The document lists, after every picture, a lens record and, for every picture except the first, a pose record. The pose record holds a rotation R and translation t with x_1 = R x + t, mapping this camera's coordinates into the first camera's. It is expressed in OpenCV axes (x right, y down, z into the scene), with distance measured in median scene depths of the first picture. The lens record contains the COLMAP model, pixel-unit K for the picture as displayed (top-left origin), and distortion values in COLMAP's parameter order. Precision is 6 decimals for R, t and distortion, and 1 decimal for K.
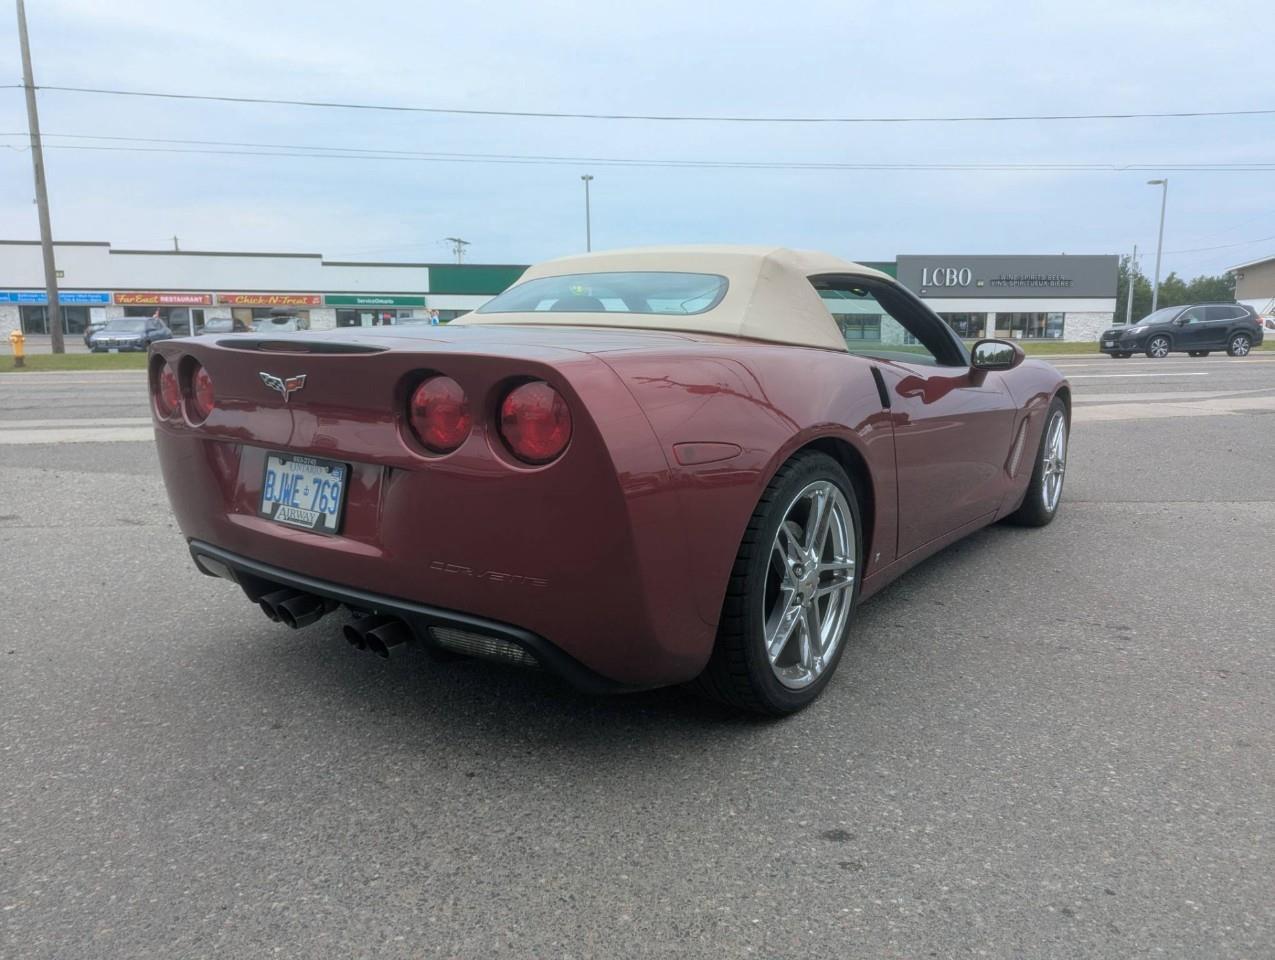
lens RADIAL K [[891.8, 0, 640.1], [0, 891.8, 500.4], [0, 0, 1]] dist [0.050477, -0.044082]
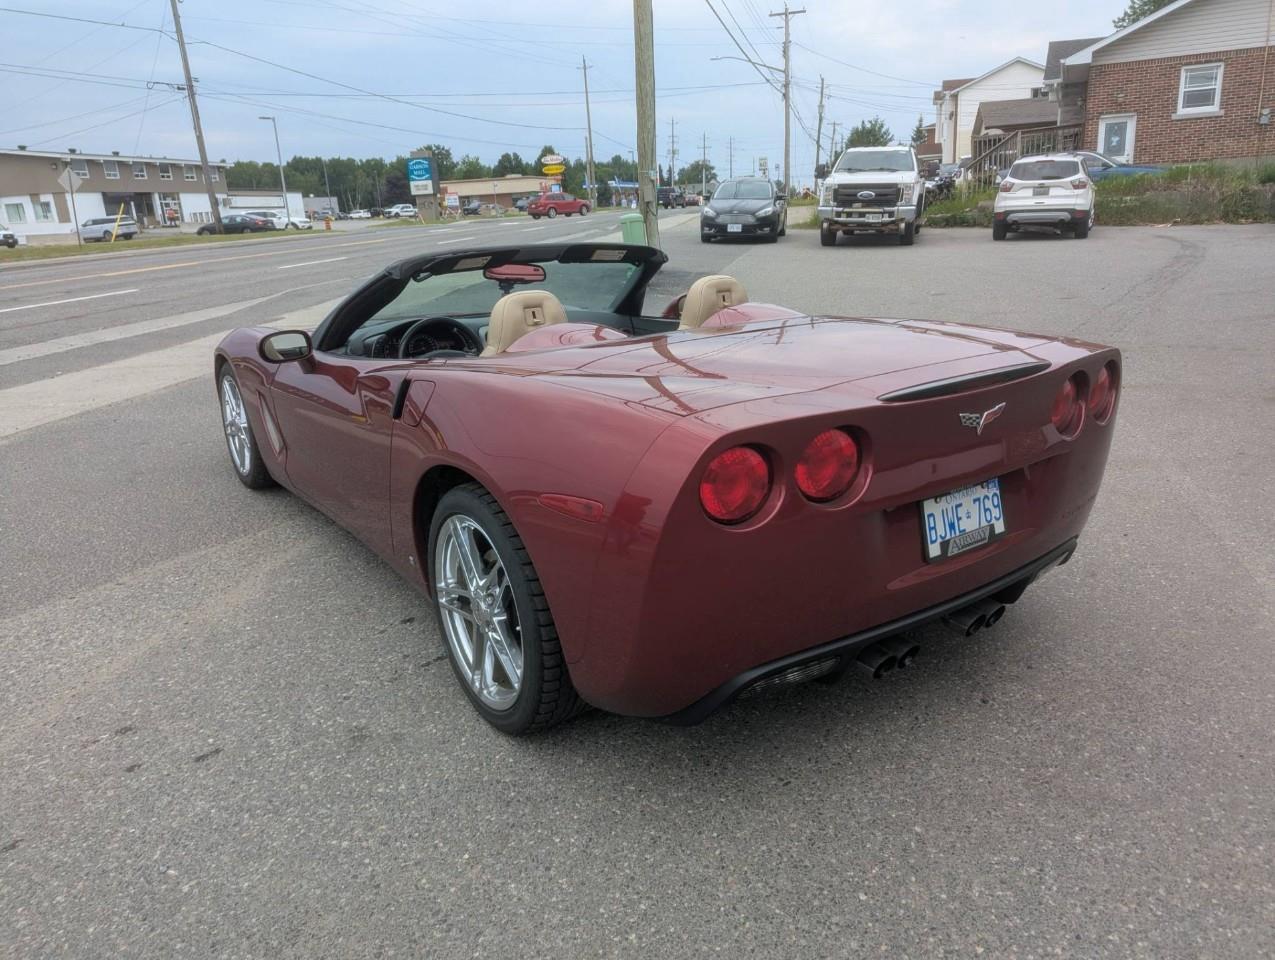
lens RADIAL K [[883.6, 0, 652.4], [0, 883.6, 474.9], [0, 0, 1]] dist [0.055427, -0.045349]
pose [[0.319613, -0.290746, 0.901839, -1.397108], [0.217330, 0.948882, 0.228890, -0.367792], [-0.922288, 0.122841, 0.366463, 0.941041]]
